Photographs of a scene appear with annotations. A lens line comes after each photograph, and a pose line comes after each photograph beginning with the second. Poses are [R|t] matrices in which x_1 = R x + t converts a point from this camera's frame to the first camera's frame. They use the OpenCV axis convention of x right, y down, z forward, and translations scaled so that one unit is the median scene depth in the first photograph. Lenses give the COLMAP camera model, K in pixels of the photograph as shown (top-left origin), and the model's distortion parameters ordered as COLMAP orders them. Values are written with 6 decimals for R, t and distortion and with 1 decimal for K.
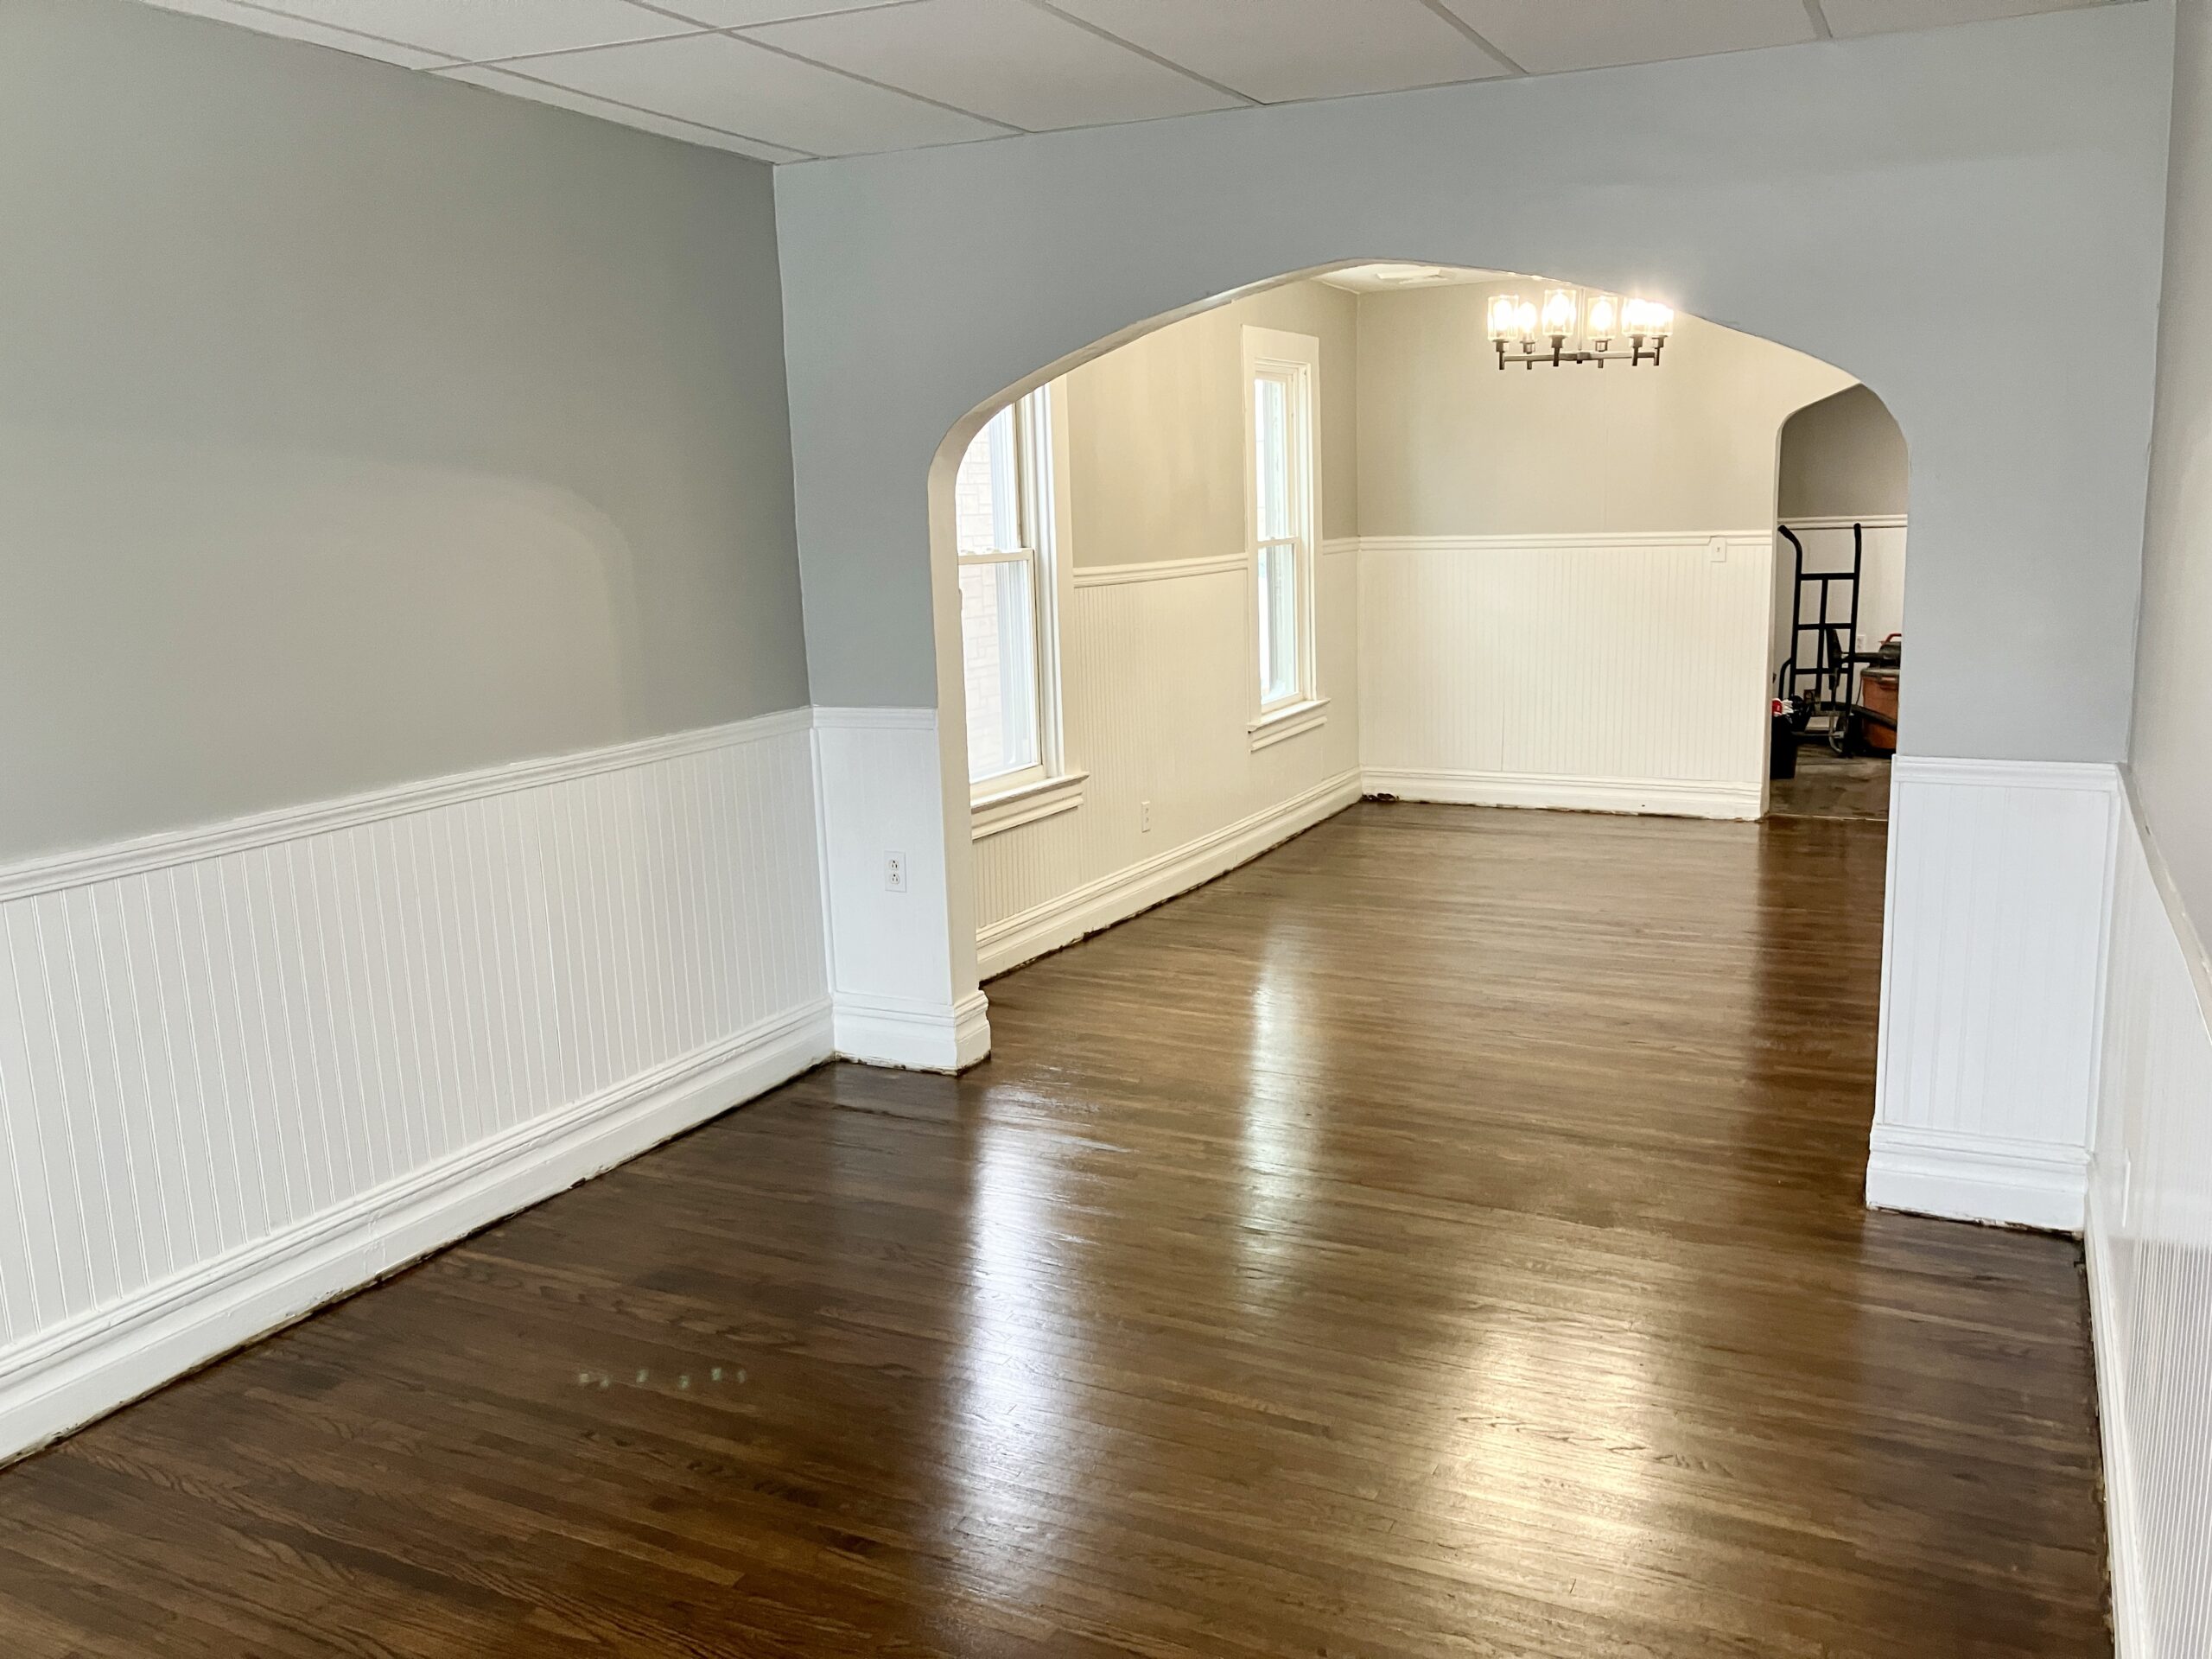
lens RADIAL K [[1807.2, 0, 1109.0], [0, 1807.2, 835.6], [0, 0, 1]] dist [0.043297, -0.007275]
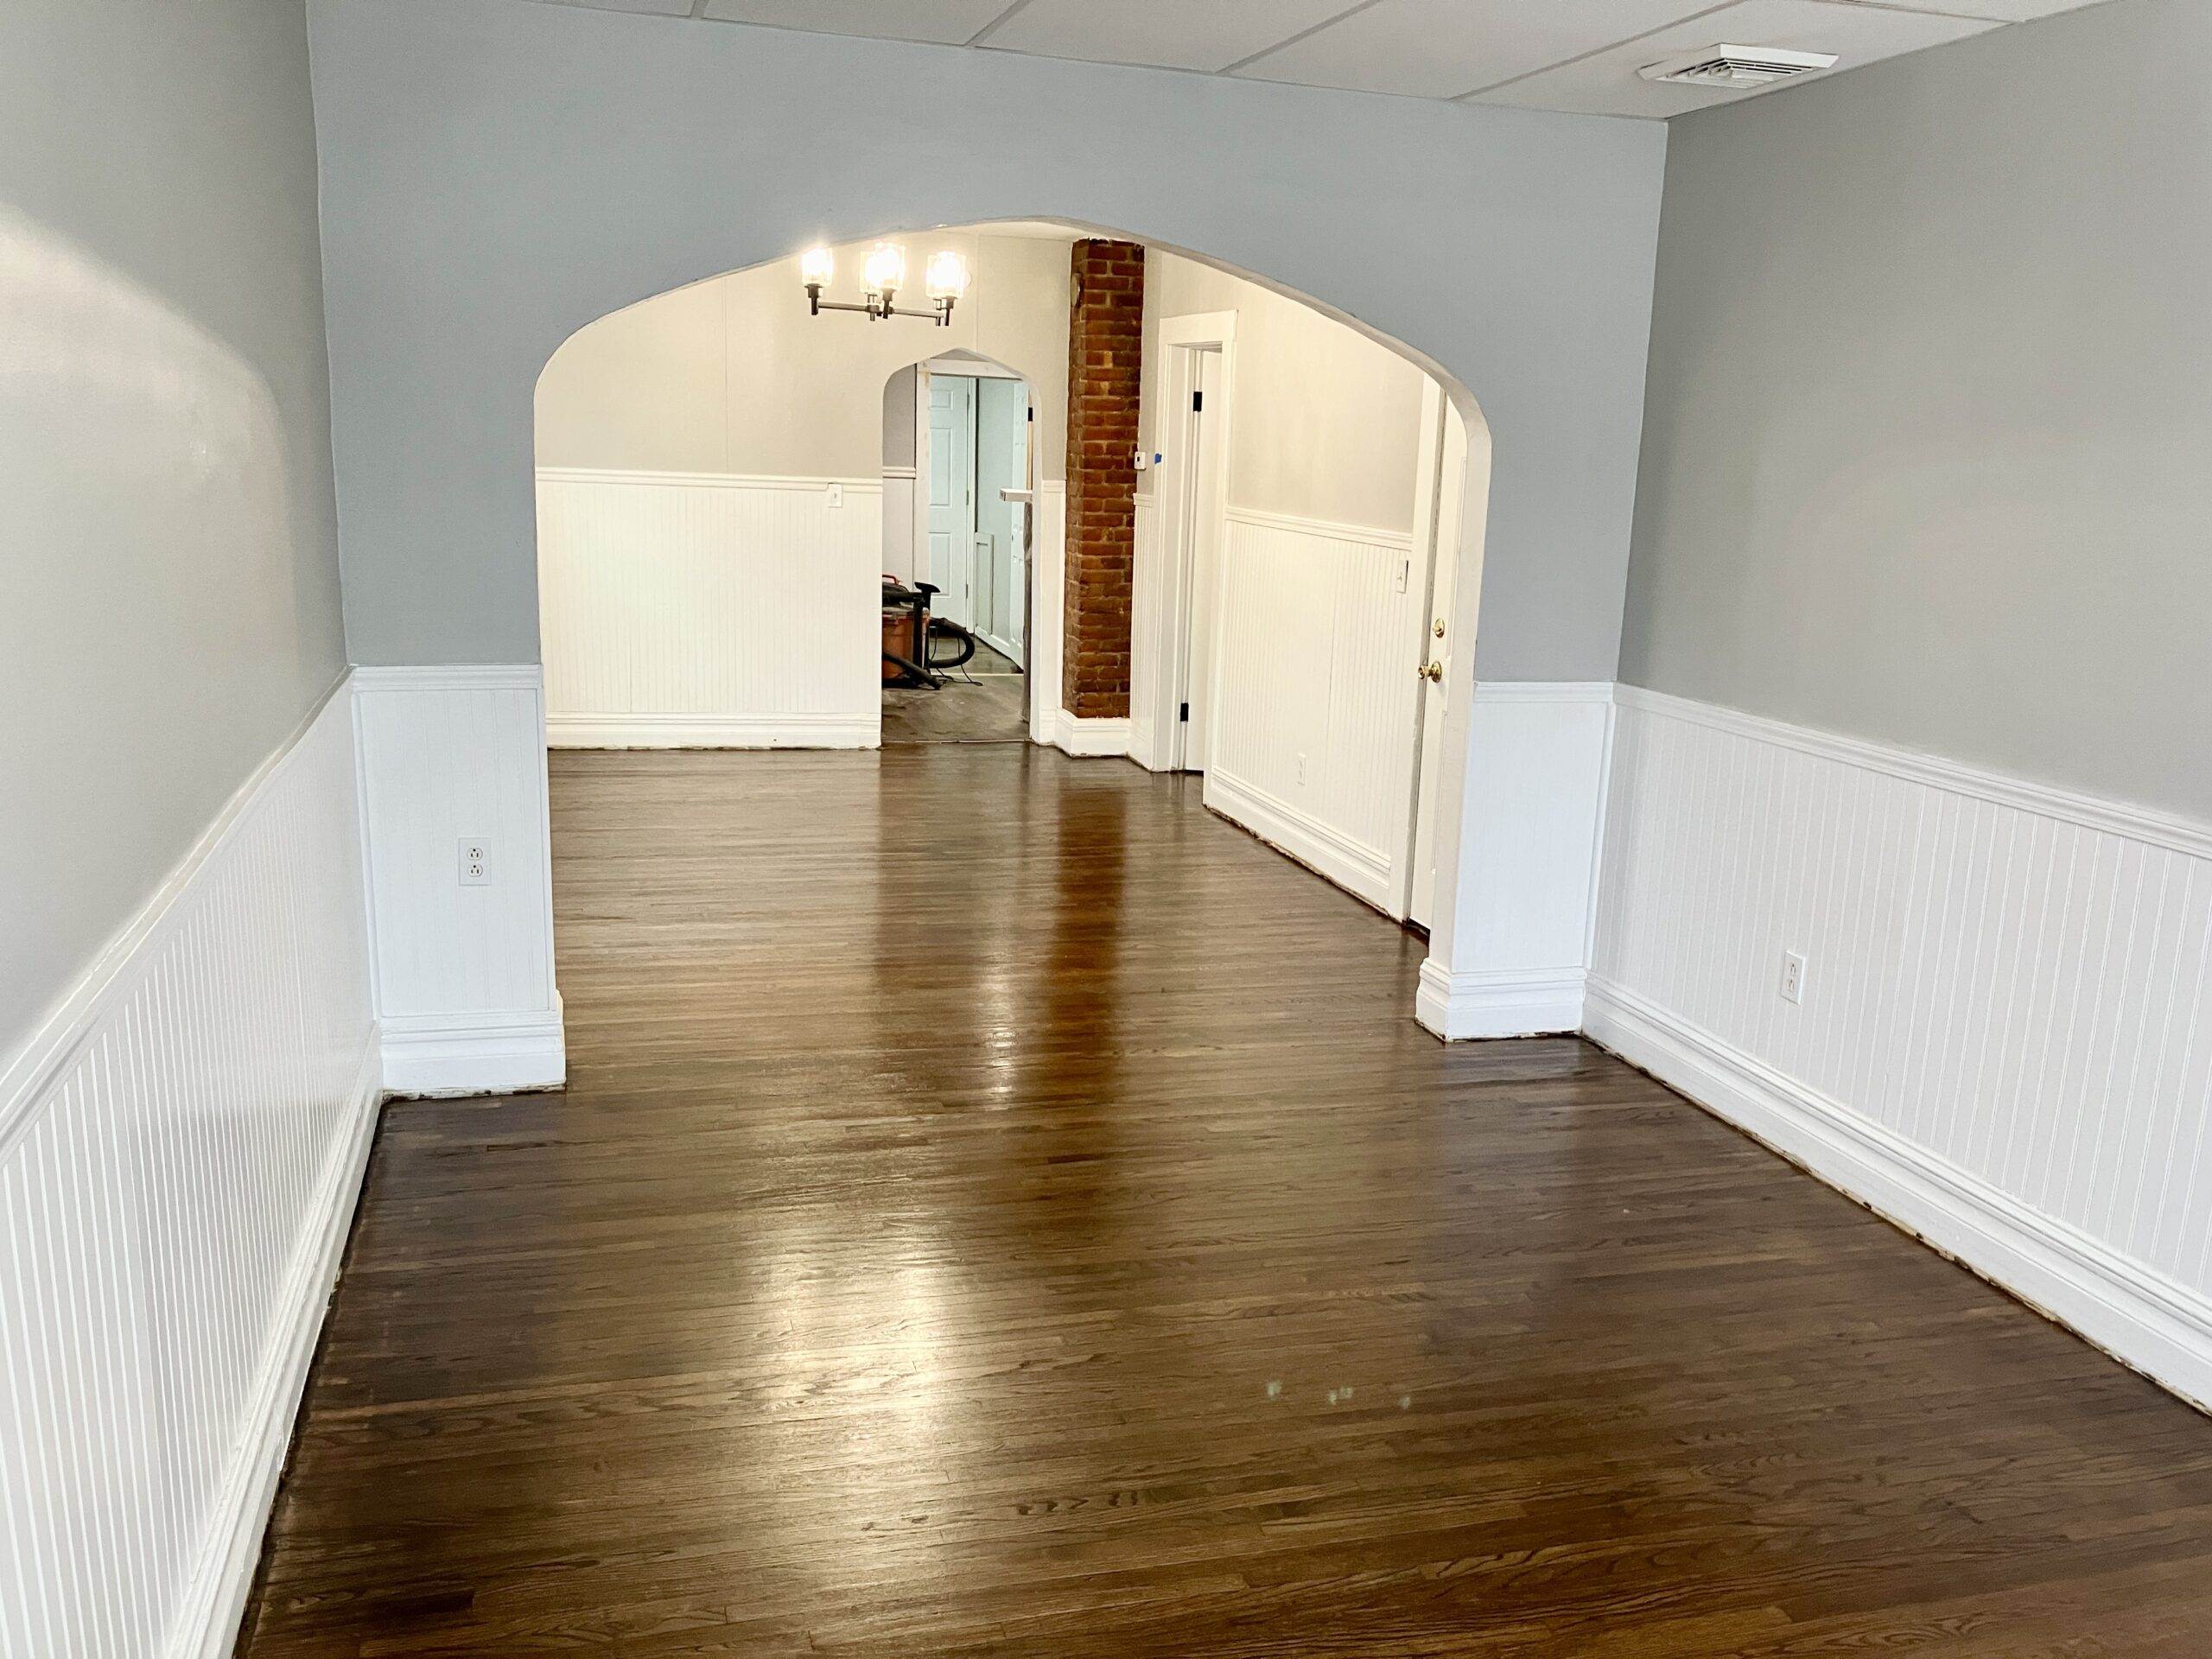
lens RADIAL K [[1807.2, 0, 1100.4], [0, 1807.2, 831.9], [0, 0, 1]] dist [0.043297, -0.007275]
pose [[0.742231, -0.090064, 0.664064, -0.365342], [0.066177, 0.995935, 0.061107, -0.021091], [-0.666868, -0.001410, 0.745174, 0.140920]]
